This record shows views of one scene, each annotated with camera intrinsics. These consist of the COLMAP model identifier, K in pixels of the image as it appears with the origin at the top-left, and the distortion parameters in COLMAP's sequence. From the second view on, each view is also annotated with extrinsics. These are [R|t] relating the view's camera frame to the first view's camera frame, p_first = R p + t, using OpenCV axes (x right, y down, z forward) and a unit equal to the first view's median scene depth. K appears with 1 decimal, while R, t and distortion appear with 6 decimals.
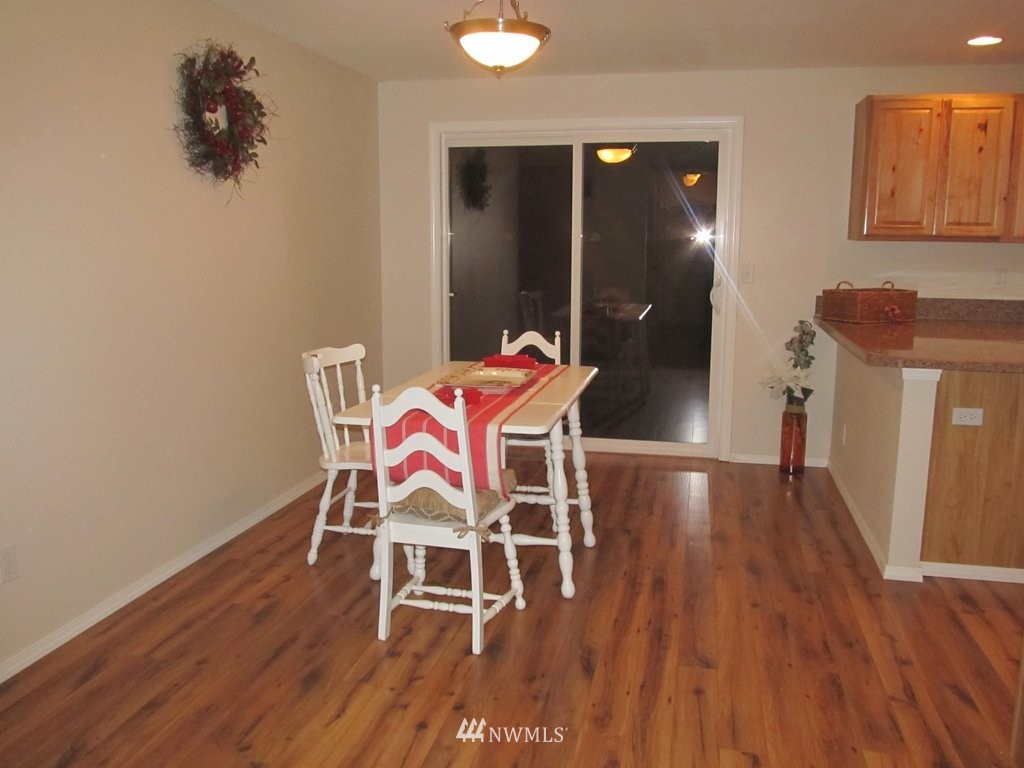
lens RADIAL K [[848.9, 0, 512.0], [0, 848.9, 384.0], [0, 0, 1]] dist [-0.063603, 0.025828]
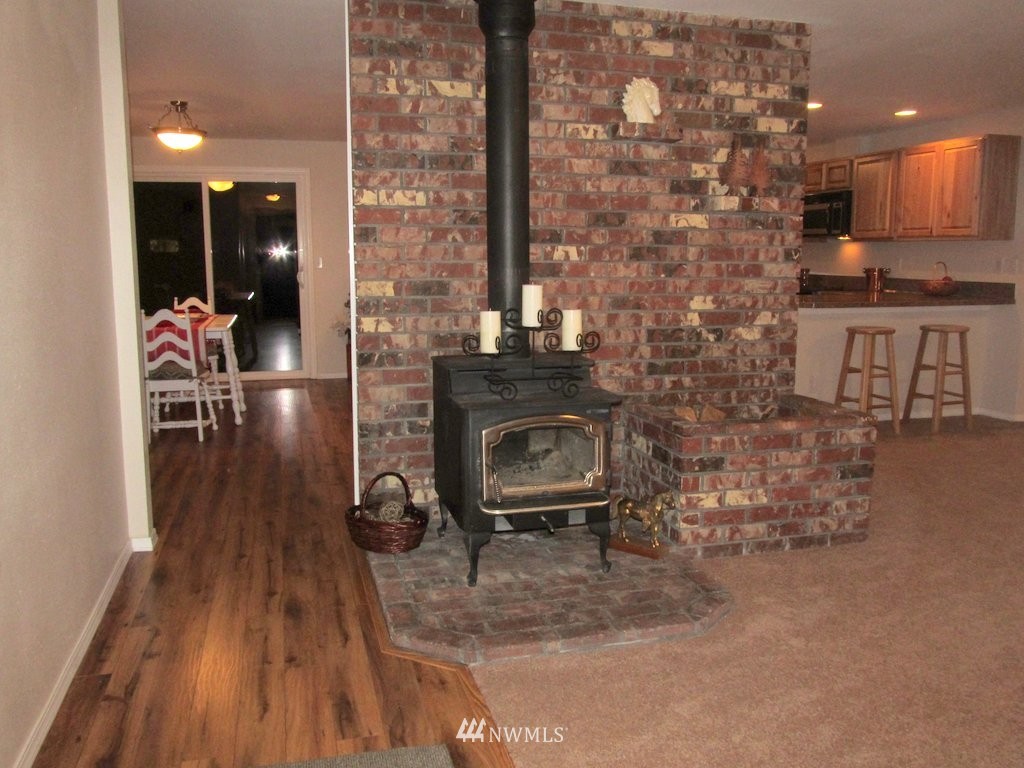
lens RADIAL K [[848.9, 0, 512.0], [0, 848.9, 384.0], [0, 0, 1]] dist [-0.063603, 0.025828]
pose [[0.884310, -0.074051, 0.460990, -0.197450], [0.082248, 0.996609, 0.002317, 0.154641], [-0.459598, 0.035866, 0.887402, -0.748143]]
